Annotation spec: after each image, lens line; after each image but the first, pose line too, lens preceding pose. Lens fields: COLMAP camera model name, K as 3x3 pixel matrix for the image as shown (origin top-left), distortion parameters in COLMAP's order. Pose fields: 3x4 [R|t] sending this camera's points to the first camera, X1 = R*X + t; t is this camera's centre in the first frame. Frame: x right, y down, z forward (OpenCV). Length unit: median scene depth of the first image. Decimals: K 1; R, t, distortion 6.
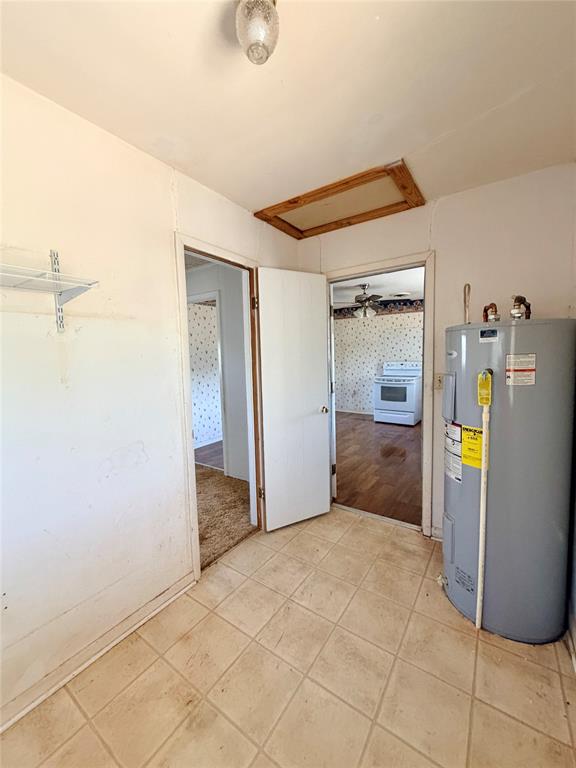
lens RADIAL K [[304.8, 0, 289.8], [0, 304.8, 380.4], [0, 0, 1]] dist [-0.002219, -0.000297]
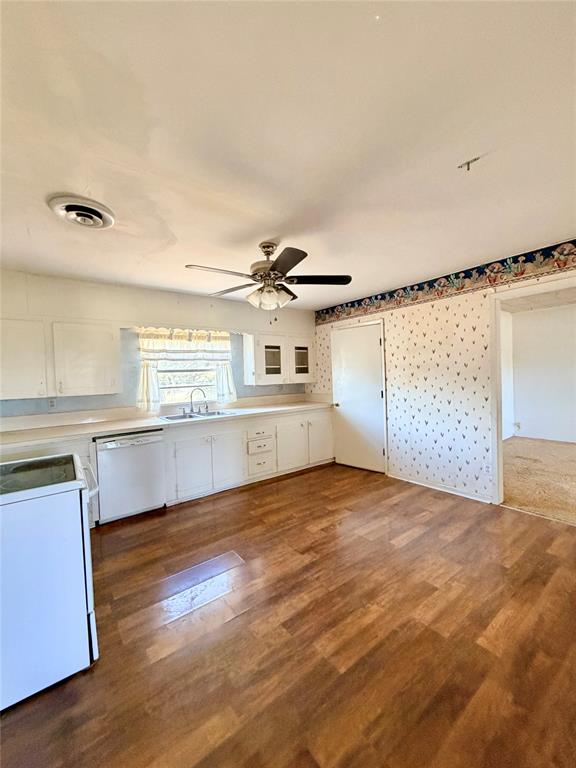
lens RADIAL K [[304.8, 0, 289.8], [0, 304.8, 380.4], [0, 0, 1]] dist [-0.002219, -0.000297]
pose [[-0.948526, 0.051297, 0.312518, 0.037872], [0.081770, 0.993004, 0.085189, -0.091370], [-0.305961, 0.106359, -0.946084, 1.098952]]
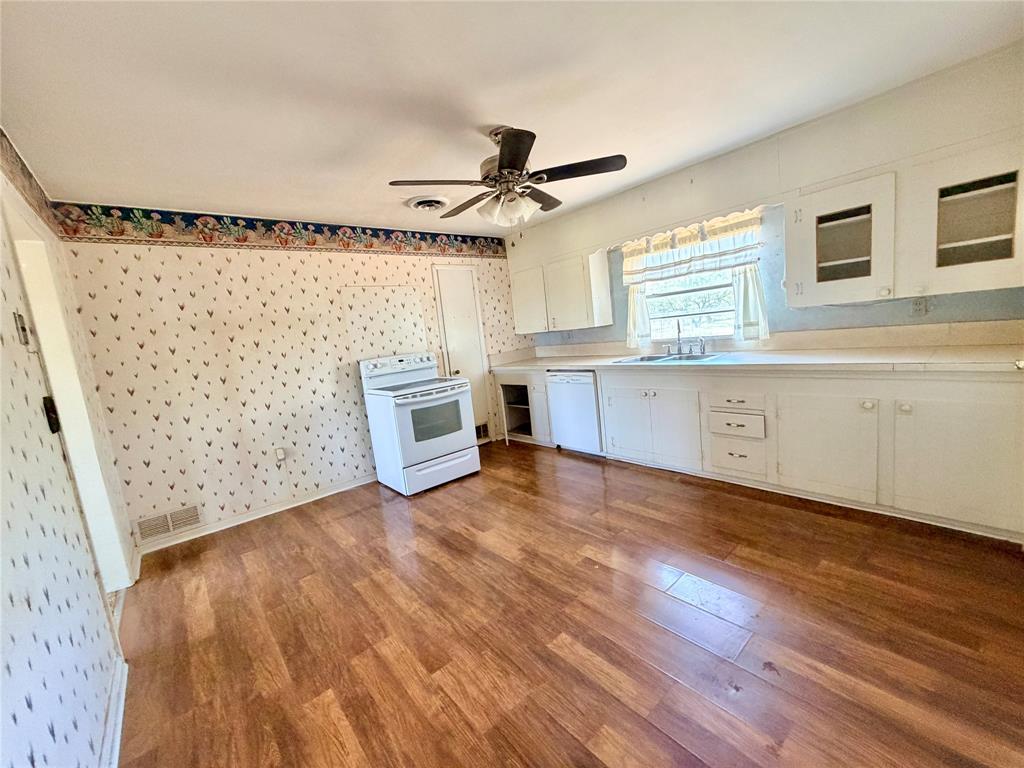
lens RADIAL K [[406.4, 0, 509.5], [0, 406.4, 383.9], [0, 0, 1]] dist [-0.002219, -0.000297]
pose [[0.253158, -0.134121, 0.958083, -0.198674], [0.180804, 0.979453, 0.089338, -0.041843], [-0.950379, 0.150608, 0.272206, 0.656165]]
